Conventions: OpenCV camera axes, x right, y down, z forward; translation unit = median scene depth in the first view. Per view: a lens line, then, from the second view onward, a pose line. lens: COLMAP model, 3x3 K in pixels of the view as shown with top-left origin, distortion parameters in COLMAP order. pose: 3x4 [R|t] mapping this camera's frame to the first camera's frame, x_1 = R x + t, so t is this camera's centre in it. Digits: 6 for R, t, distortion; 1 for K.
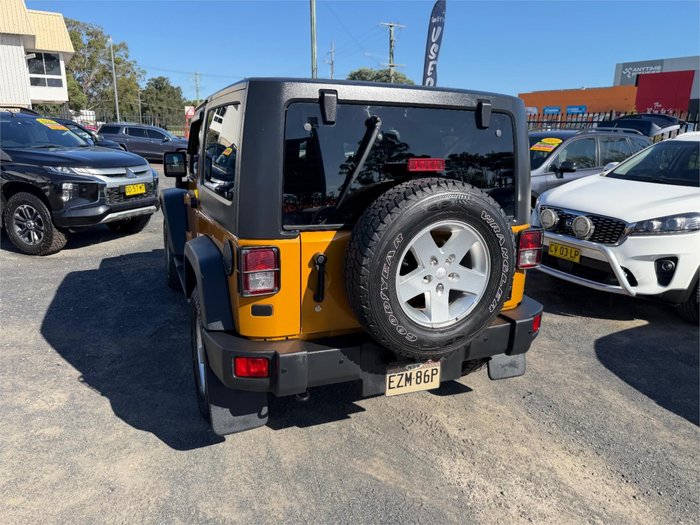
lens RADIAL K [[507.5, 0, 352.7], [0, 507.5, 244.0], [0, 0, 1]] dist [0.005332, -0.006178]
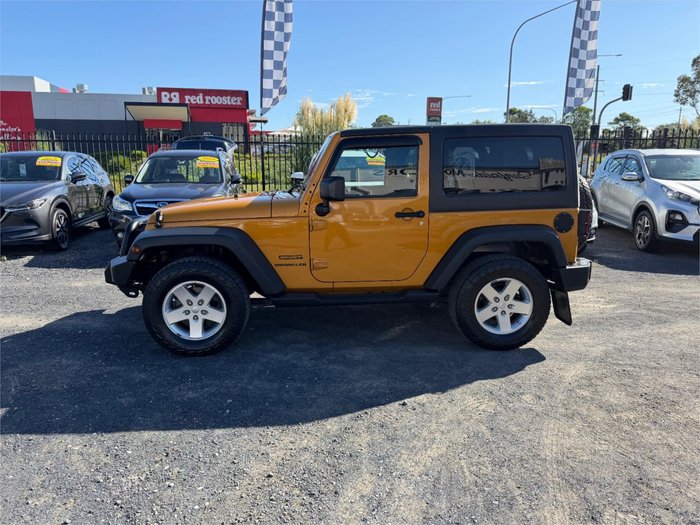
lens RADIAL K [[494.5, 0, 347.7], [0, 494.5, 240.1], [0, 0, 1]] dist [0.046330, -0.063806]
pose [[0.321994, -0.181825, 0.929118, -1.554924], [0.215375, 0.969721, 0.115131, -0.202437], [-0.921918, 0.163037, 0.351404, 0.804117]]
